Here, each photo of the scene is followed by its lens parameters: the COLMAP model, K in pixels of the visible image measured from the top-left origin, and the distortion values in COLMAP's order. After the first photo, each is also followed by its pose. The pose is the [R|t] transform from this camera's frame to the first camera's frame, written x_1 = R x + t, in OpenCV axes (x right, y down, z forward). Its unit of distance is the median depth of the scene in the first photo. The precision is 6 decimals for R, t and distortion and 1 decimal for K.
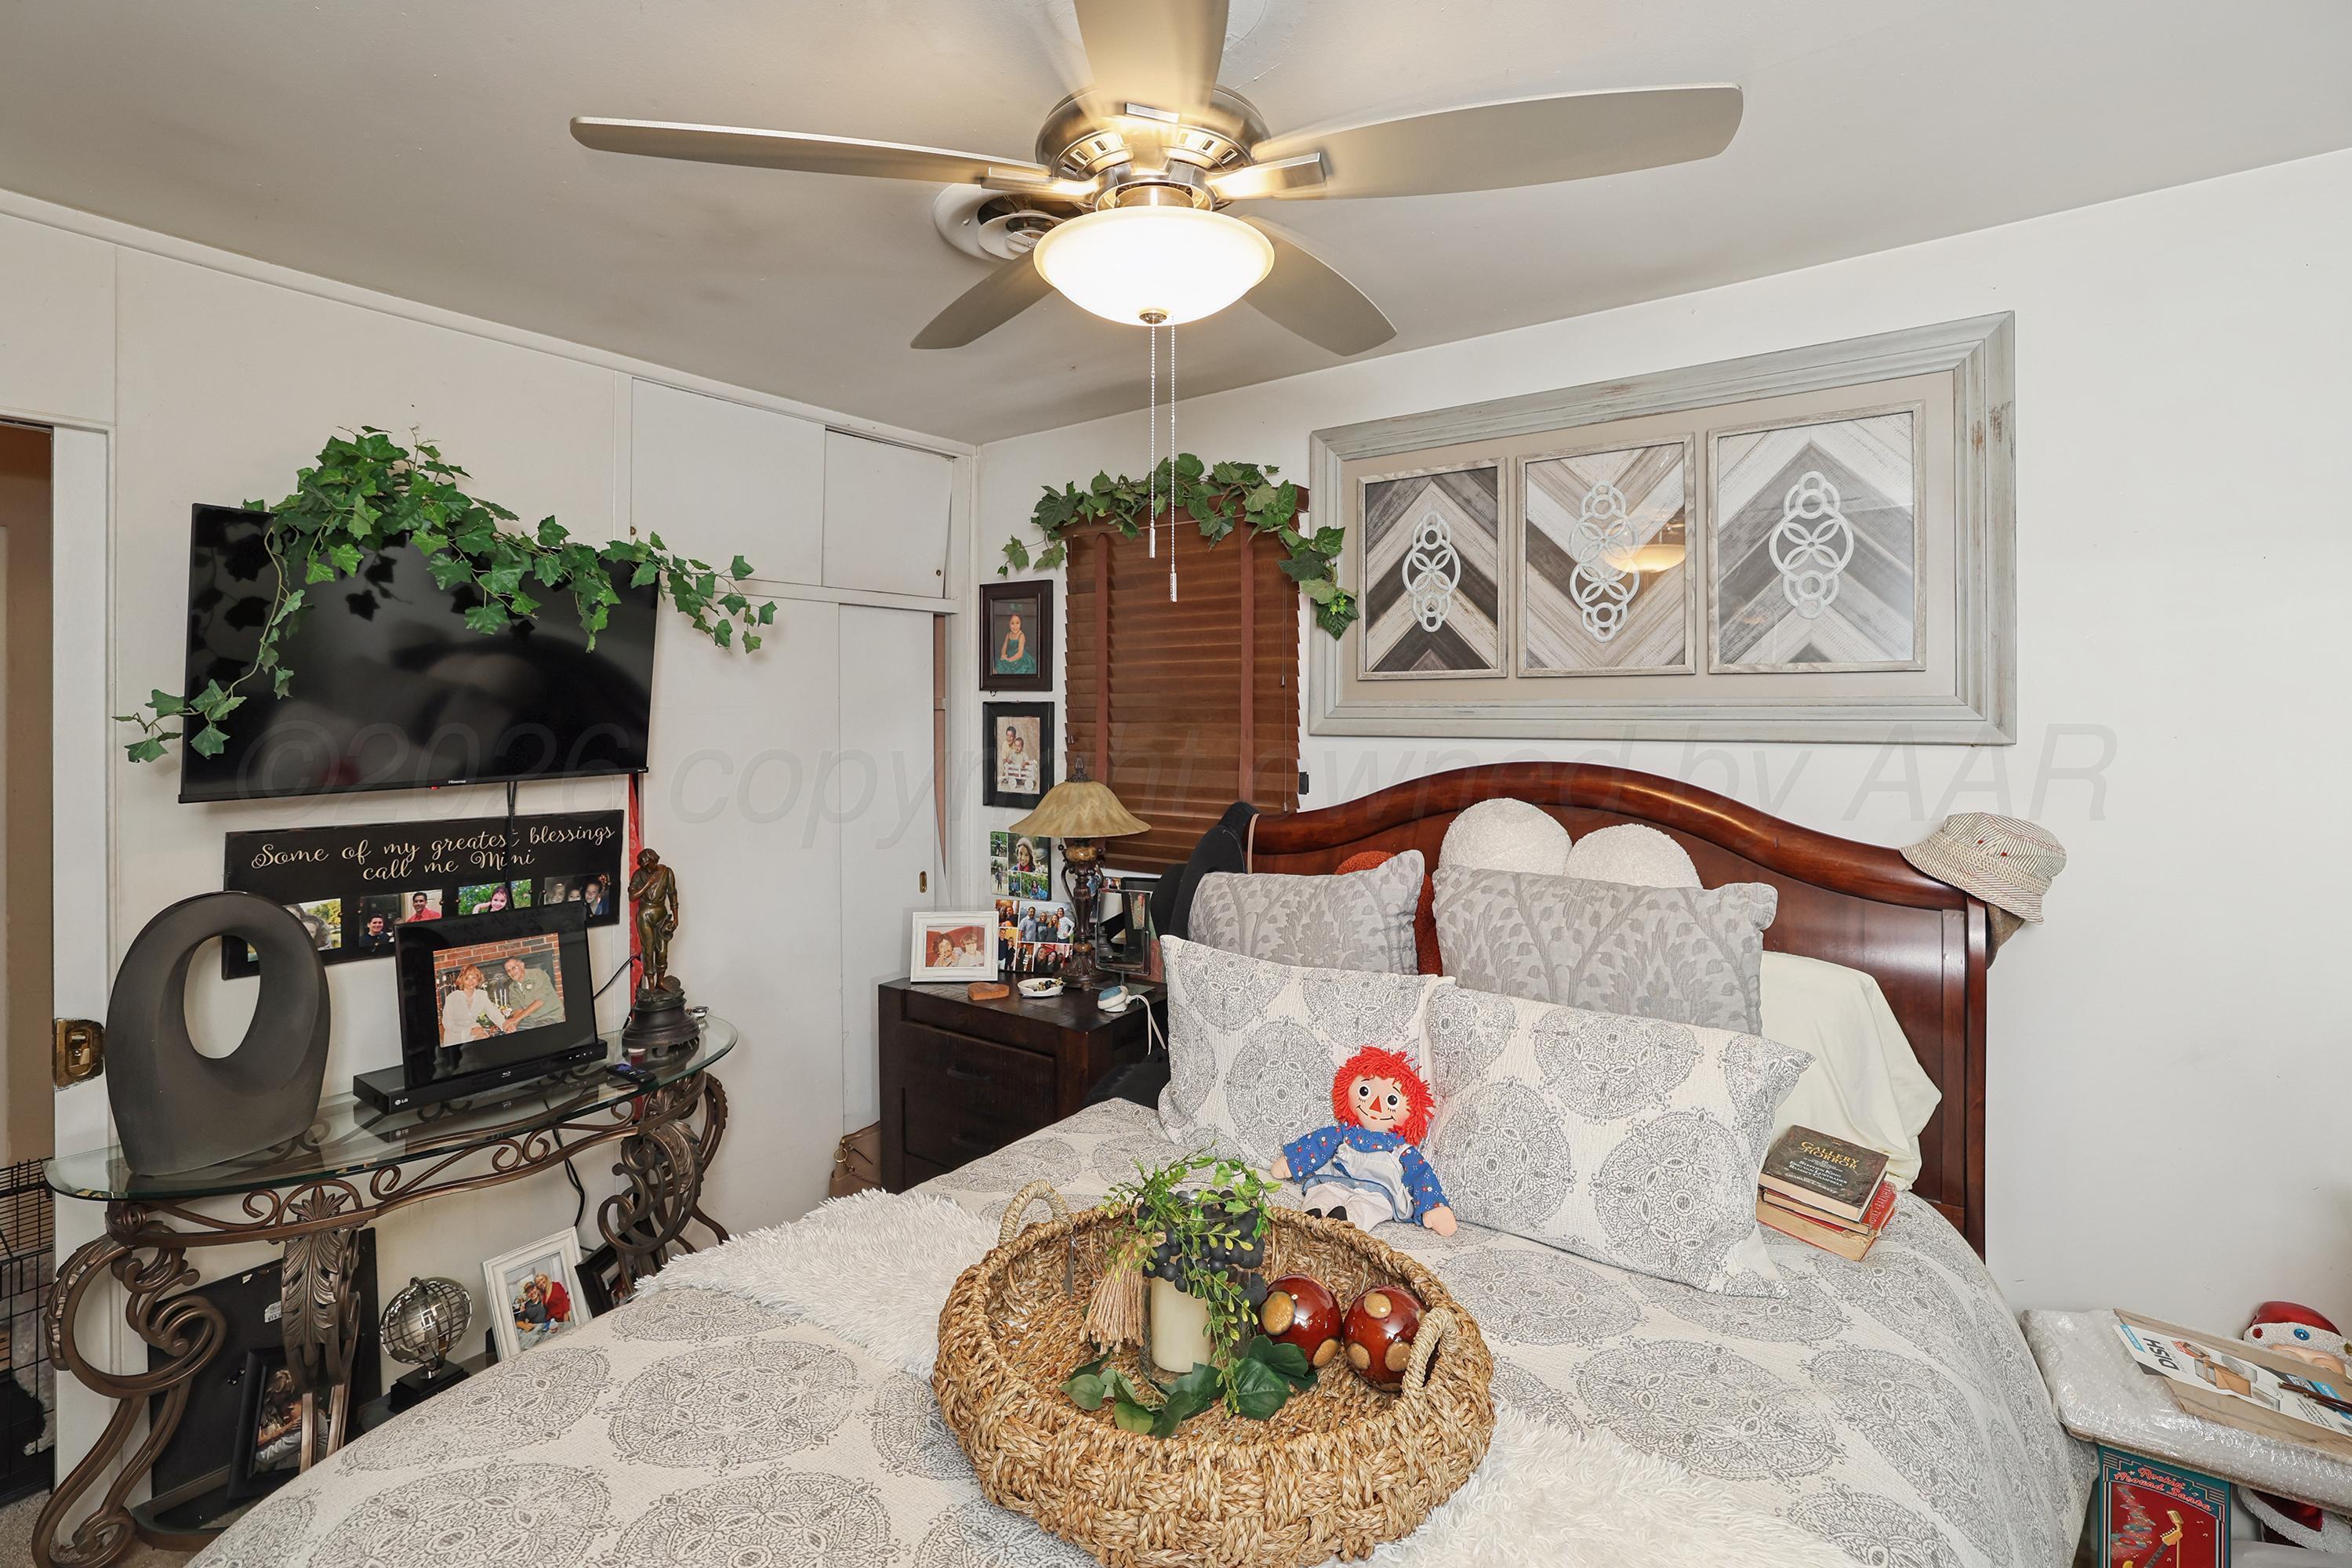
lens RADIAL K [[1107.5, 0, 1172.9], [0, 1107.5, 704.9], [0, 0, 1]] dist [0.000154, 0.000469]
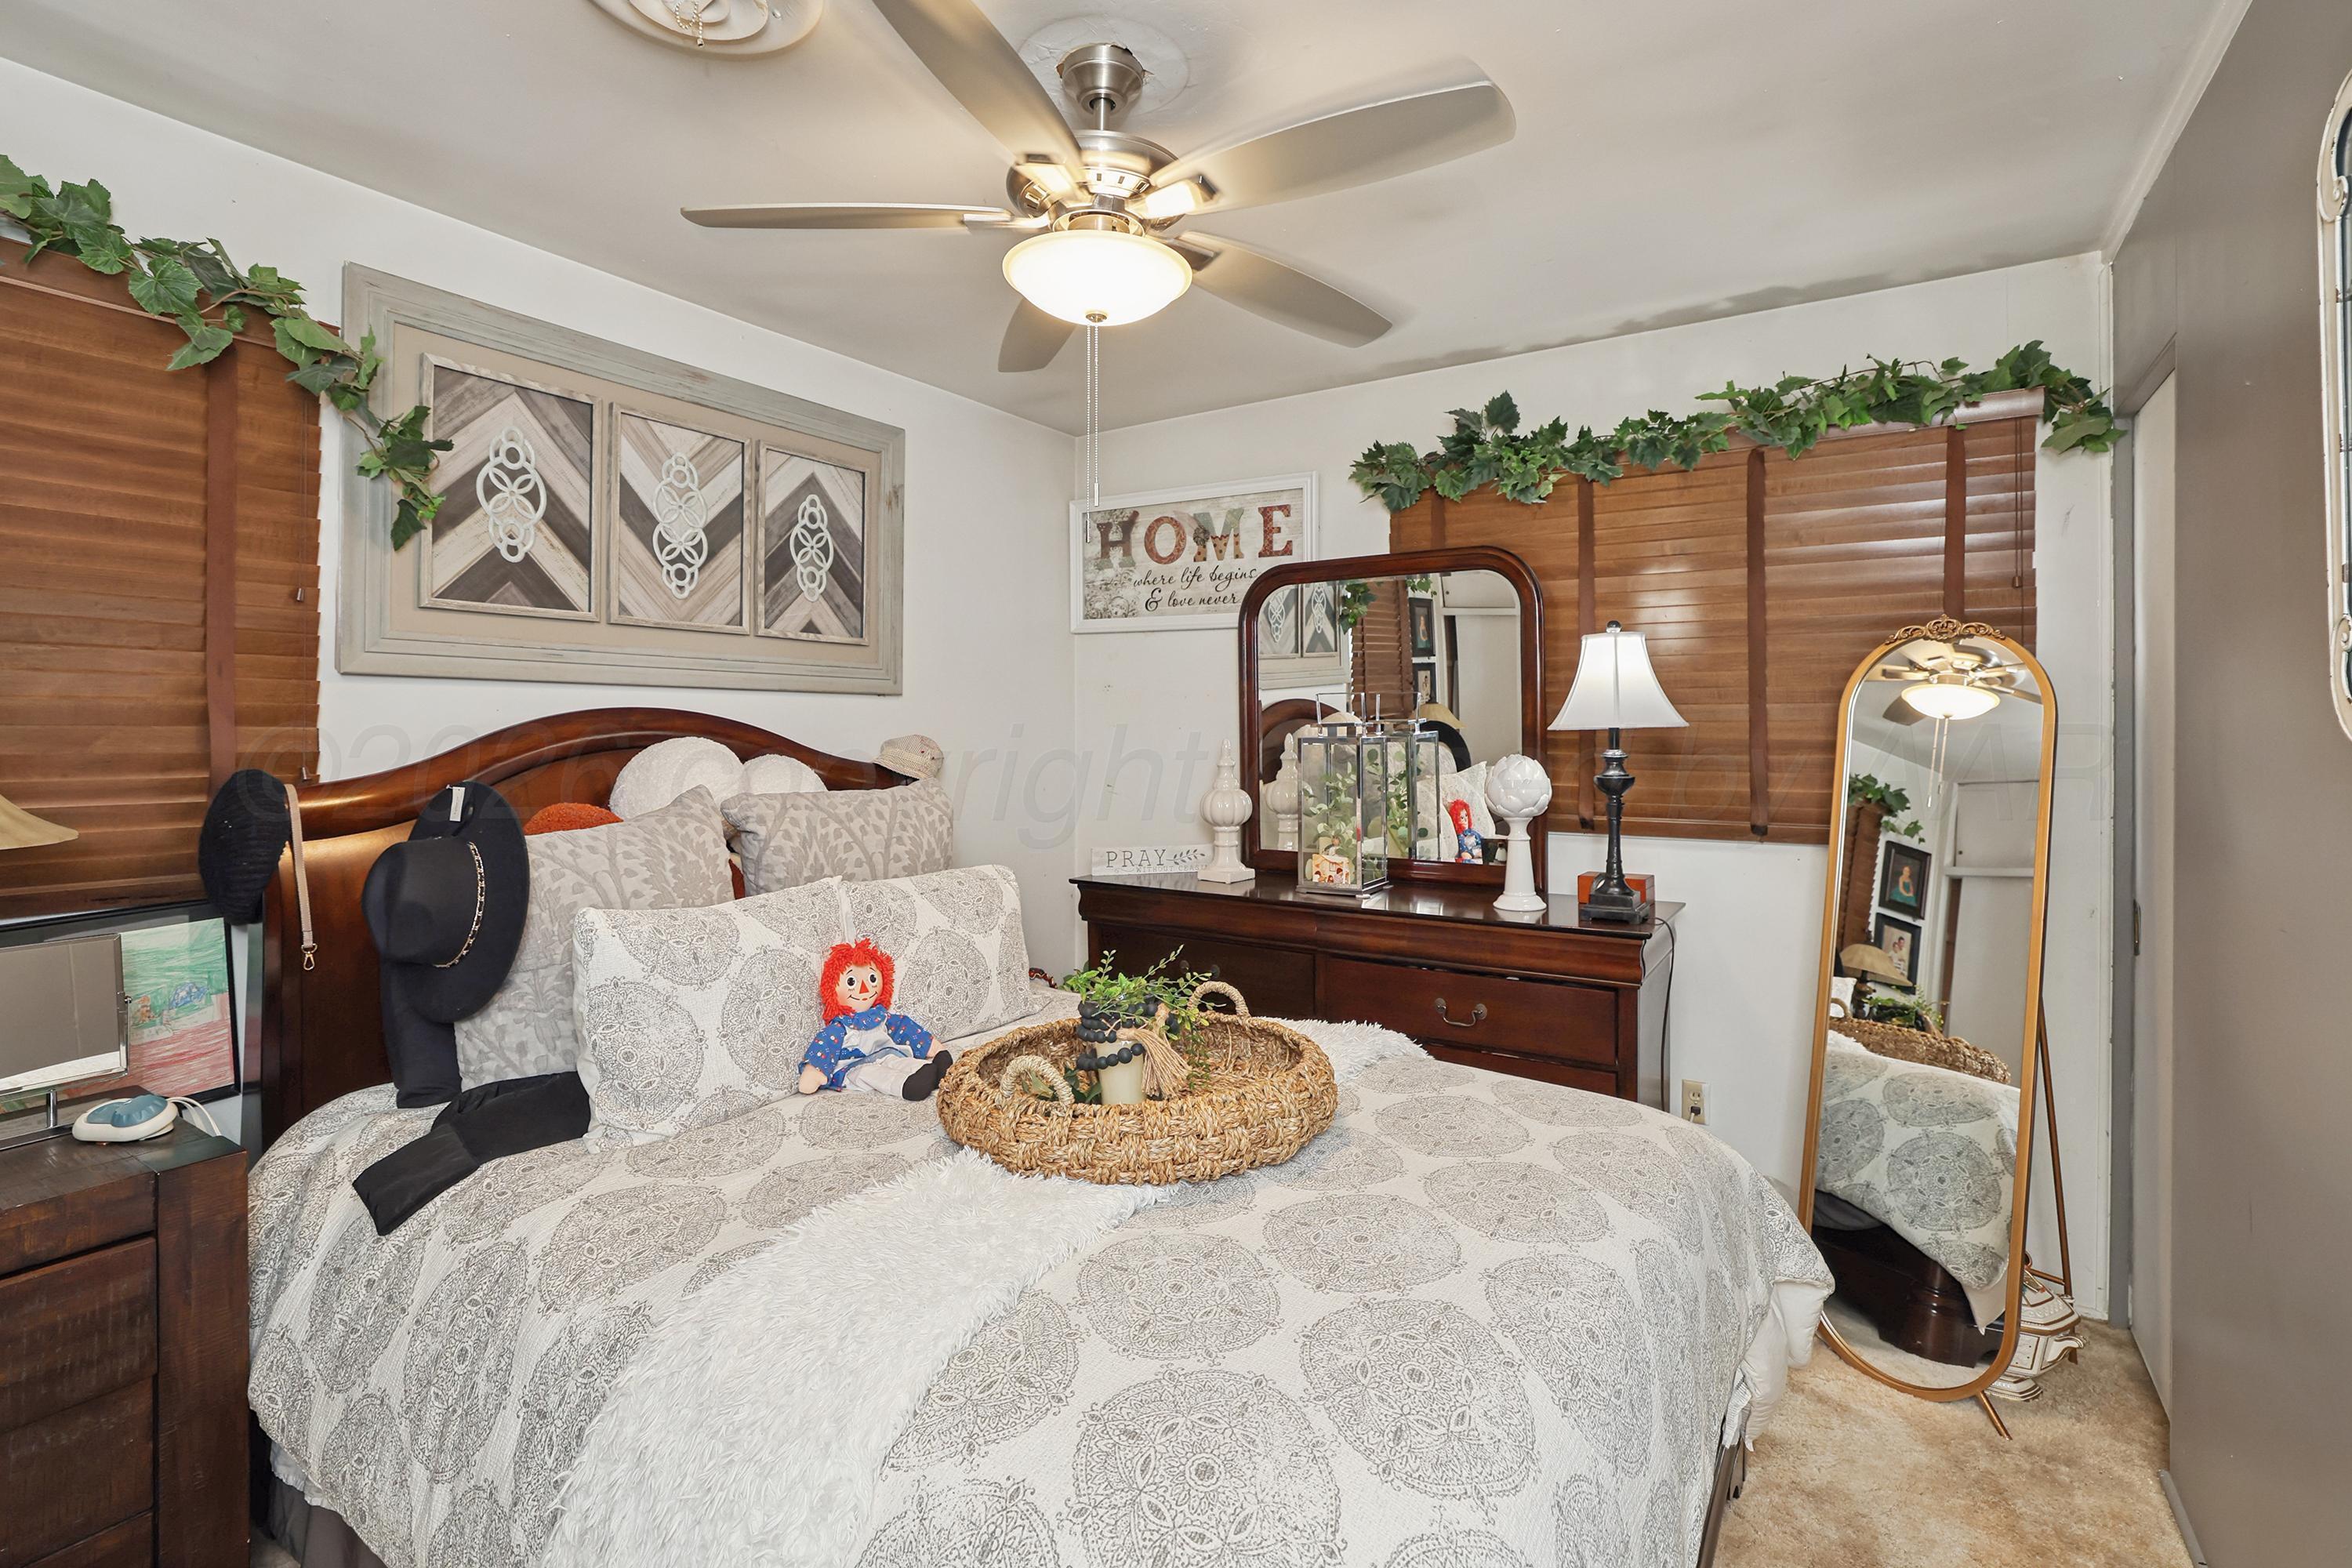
lens RADIAL K [[1074.6, 0, 1174.8], [0, 1074.6, 733.1], [0, 0, 1]] dist [-0.000355, 0.000131]
pose [[-0.035108, -0.003954, 0.999376, -0.697183], [-0.005030, 0.999980, 0.003780, 0.070151], [-0.999371, -0.004895, -0.035128, 0.540504]]
